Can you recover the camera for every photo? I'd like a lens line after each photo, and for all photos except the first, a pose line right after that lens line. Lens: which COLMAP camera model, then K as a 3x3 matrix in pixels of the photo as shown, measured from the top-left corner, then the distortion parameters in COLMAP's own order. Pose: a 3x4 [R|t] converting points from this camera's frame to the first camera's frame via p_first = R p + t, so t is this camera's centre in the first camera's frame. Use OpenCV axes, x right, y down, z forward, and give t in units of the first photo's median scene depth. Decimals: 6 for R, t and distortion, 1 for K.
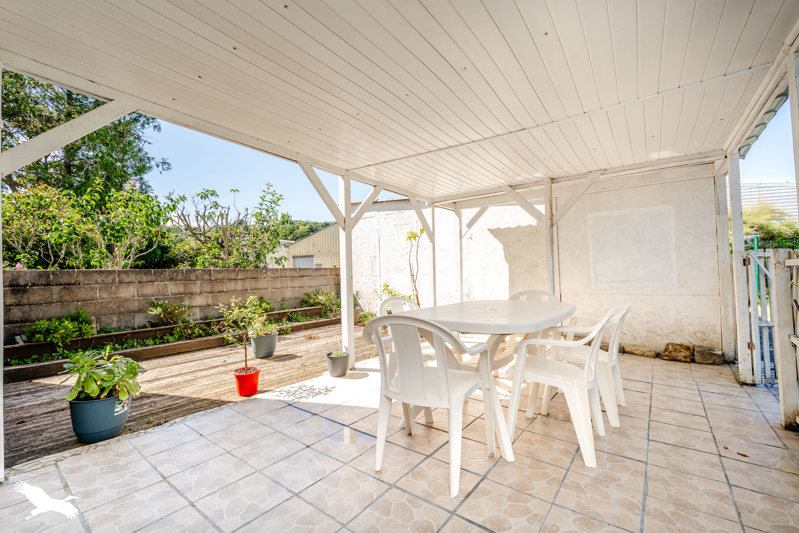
lens RADIAL K [[336.2, 0, 396.7], [0, 336.2, 266.8], [0, 0, 1]] dist [-0.002047, -0.000380]
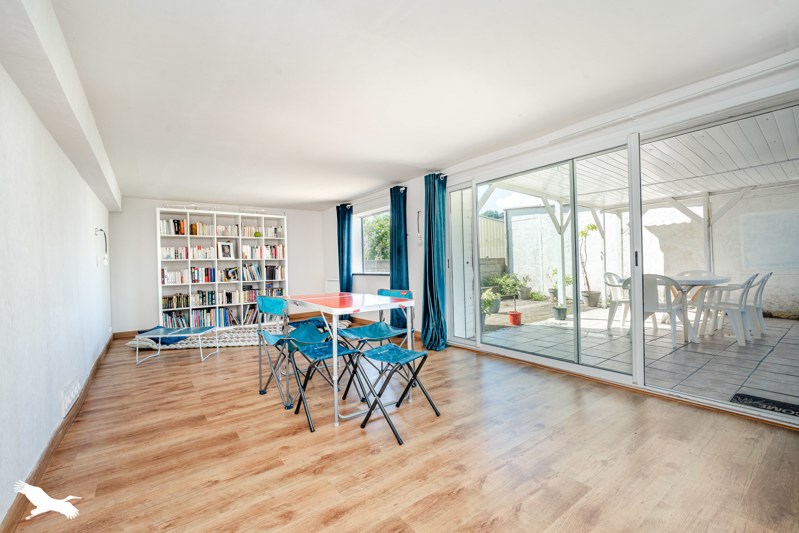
lens RADIAL K [[336.2, 0, 403.5], [0, 336.2, 264.8], [0, 0, 1]] dist [-0.002047, -0.000380]
pose [[0.964662, -0.005273, -0.263436, -0.372086], [0.010280, 0.999792, 0.017632, 0.004739], [0.263288, -0.019717, 0.964516, -0.645544]]
